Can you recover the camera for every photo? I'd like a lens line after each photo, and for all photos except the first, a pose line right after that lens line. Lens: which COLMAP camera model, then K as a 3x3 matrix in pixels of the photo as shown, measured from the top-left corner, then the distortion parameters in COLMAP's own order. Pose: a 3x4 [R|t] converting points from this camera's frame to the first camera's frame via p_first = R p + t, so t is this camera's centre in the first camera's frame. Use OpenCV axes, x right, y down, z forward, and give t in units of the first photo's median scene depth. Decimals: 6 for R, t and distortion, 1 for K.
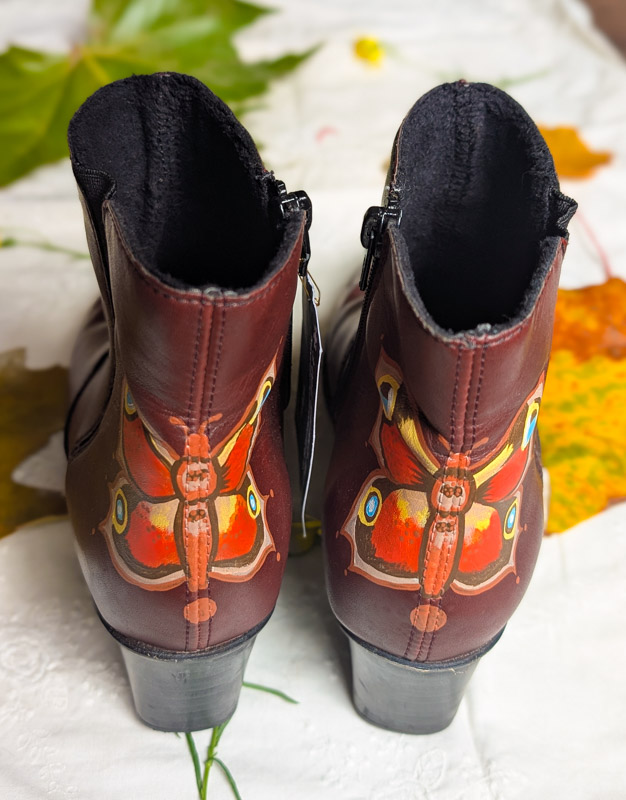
lens RADIAL K [[744.2, 0, 313.0], [0, 744.2, 400.0], [0, 0, 1]] dist [0.006586, -0.005572]
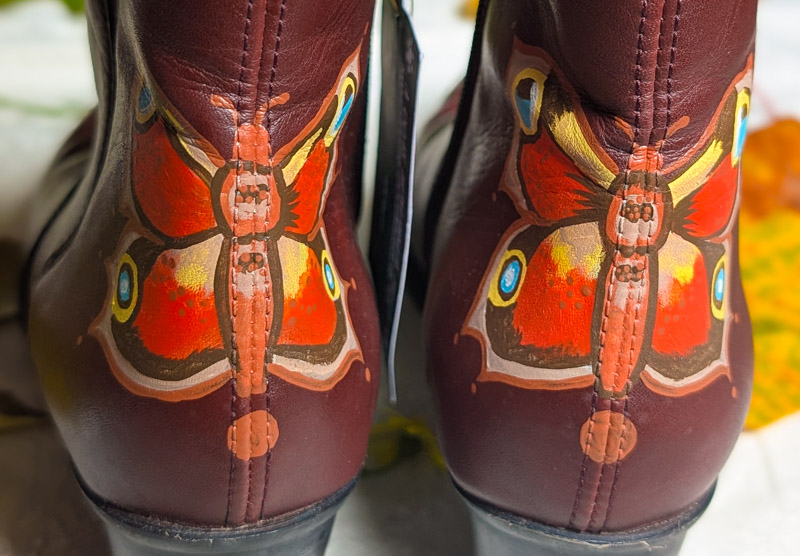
lens RADIAL K [[1033.7, 0, 400.0], [0, 1033.7, 278.0], [0, 0, 1]] dist [0.021226, -0.002953]
pose [[0.997906, -0.029343, 0.057639, -0.077044], [0.038415, 0.985844, -0.163206, 0.312892], [-0.052034, 0.165079, 0.984907, 0.109399]]
